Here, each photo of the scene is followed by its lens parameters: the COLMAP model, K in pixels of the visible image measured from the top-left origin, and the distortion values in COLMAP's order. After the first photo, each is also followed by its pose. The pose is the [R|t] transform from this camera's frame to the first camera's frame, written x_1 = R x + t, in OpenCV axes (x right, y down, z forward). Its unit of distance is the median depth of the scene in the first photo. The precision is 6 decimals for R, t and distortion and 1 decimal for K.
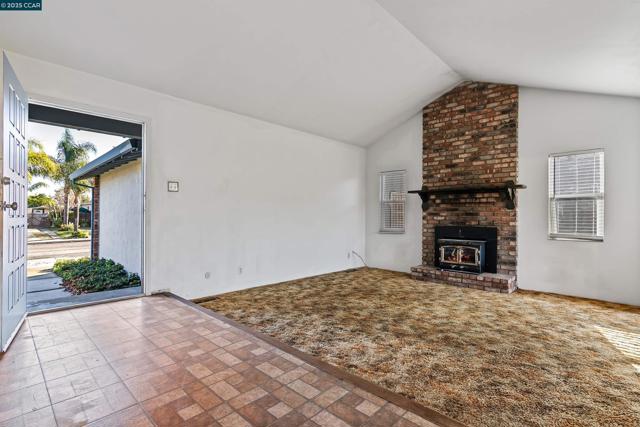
lens RADIAL K [[311.1, 0, 326.0], [0, 311.1, 214.0], [0, 0, 1]] dist [0.001782, 0.002742]
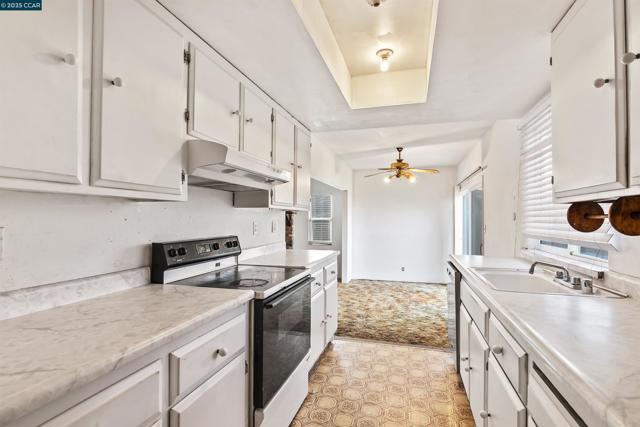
lens RADIAL K [[311.1, 0, 326.2], [0, 311.1, 215.1], [0, 0, 1]] dist [0.001782, 0.002742]
pose [[0.881936, 0.007043, 0.471316, 0.005130], [-0.004193, 0.999966, -0.007097, -0.063933], [-0.471350, 0.004283, 0.881936, -0.511768]]
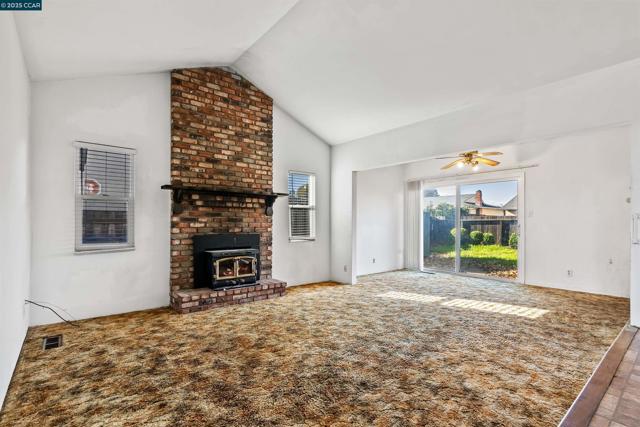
lens RADIAL K [[311.1, 0, 319.4], [0, 311.1, 222.9], [0, 0, 1]] dist [0.001782, 0.002742]
pose [[0.120179, -0.002775, 0.992748, -0.424555], [-0.004250, 0.999985, 0.003309, 0.004833], [-0.992743, -0.004617, 0.120165, 0.708910]]
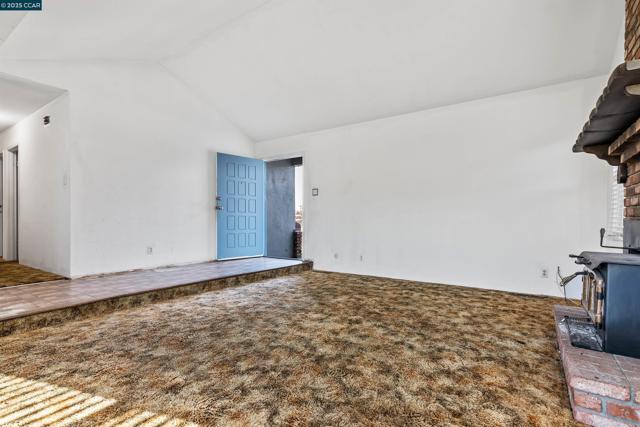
lens RADIAL K [[311.1, 0, 318.6], [0, 311.1, 228.4], [0, 0, 1]] dist [0.001782, 0.002742]
pose [[0.148807, 0.019258, -0.988679, 0.809823], [0.001830, 0.999803, 0.019750, 0.045539], [0.988865, -0.004748, 0.148742, 0.641483]]
